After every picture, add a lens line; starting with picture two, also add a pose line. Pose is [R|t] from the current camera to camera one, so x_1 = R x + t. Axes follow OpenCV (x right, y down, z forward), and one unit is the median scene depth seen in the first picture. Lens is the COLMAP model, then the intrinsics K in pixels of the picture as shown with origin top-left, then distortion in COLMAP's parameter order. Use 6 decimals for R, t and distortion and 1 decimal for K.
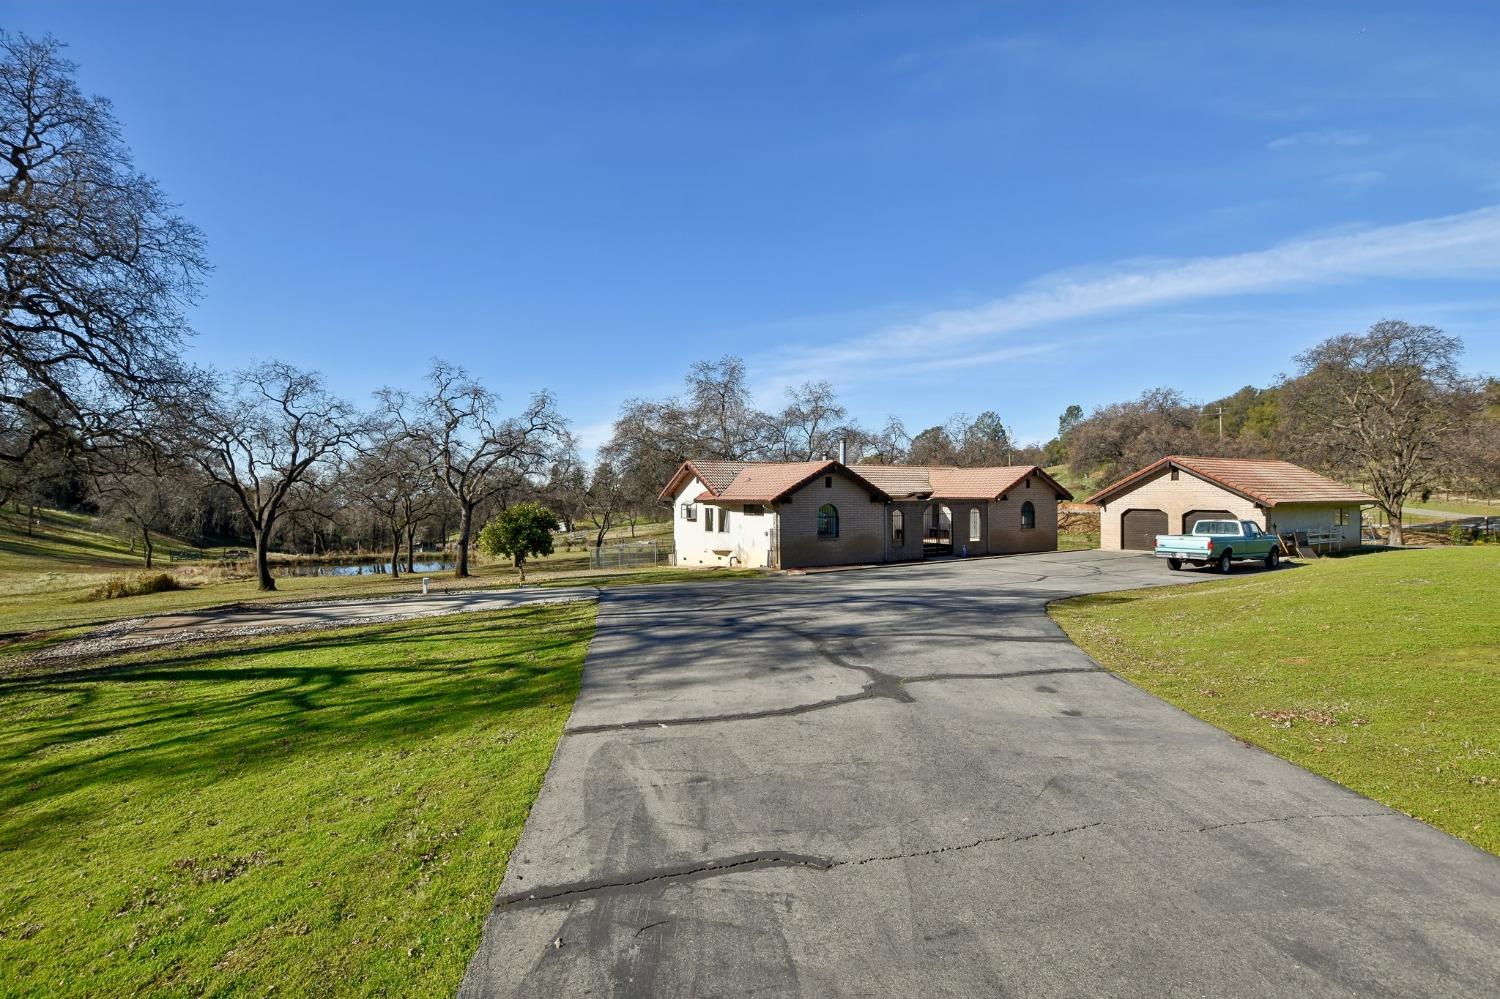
lens RADIAL K [[680.9, 0, 750.0], [0, 680.9, 499.5], [0, 0, 1]] dist [-0.002057, -0.000126]
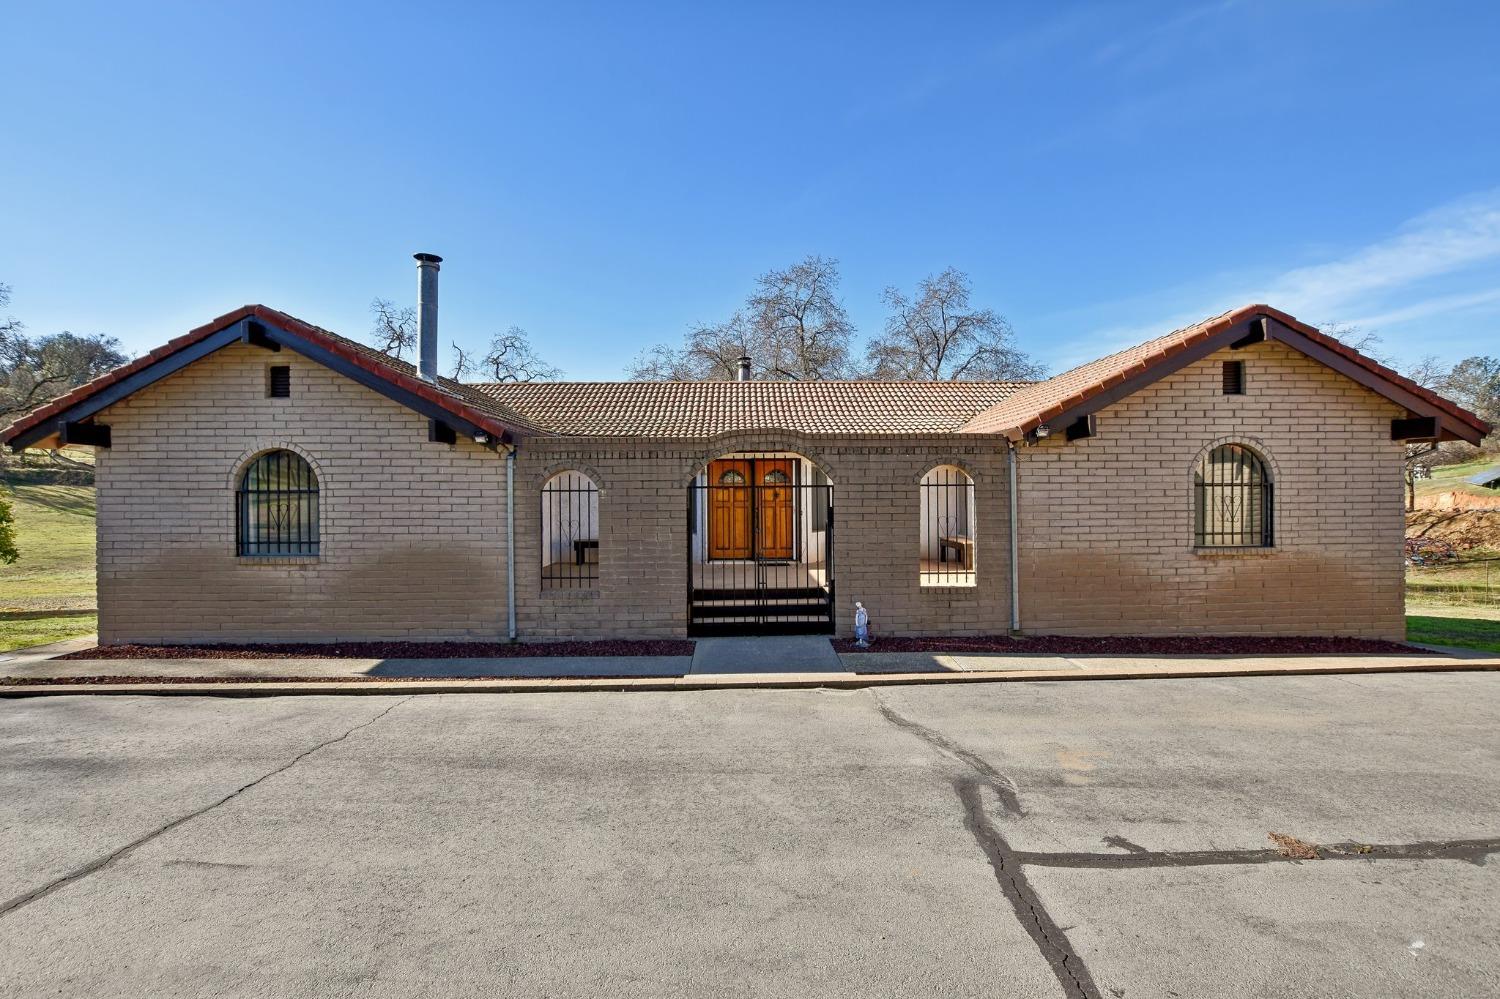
lens RADIAL K [[680.9, 0, 750.0], [0, 680.9, 499.5], [0, 0, 1]] dist [-0.002057, -0.000126]
pose [[0.877108, 0.001375, -0.480291, 0.393323], [0.000479, 0.999993, 0.003736, 0.024739], [0.480293, -0.003507, 0.877101, 0.724496]]
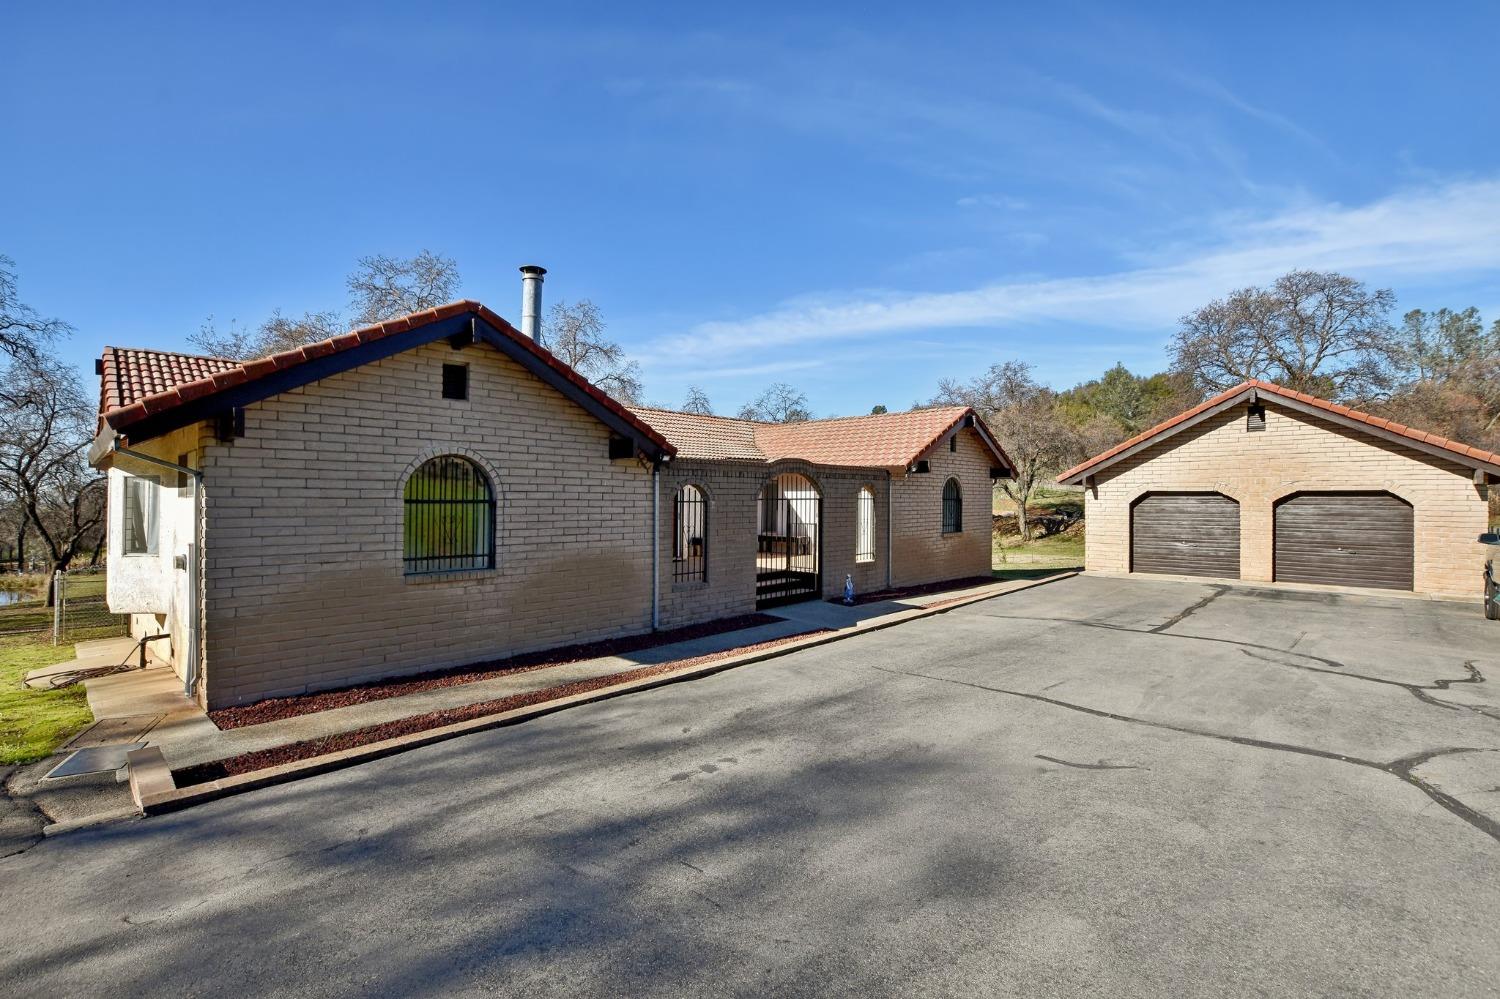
lens RADIAL K [[680.9, 0, 750.0], [0, 680.9, 499.5], [0, 0, 1]] dist [-0.002057, -0.000126]
pose [[0.956748, 0.005698, 0.290862, 0.132127], [-0.005397, 0.999984, -0.001838, 0.021645], [-0.290867, 0.000189, 0.956763, 0.603349]]
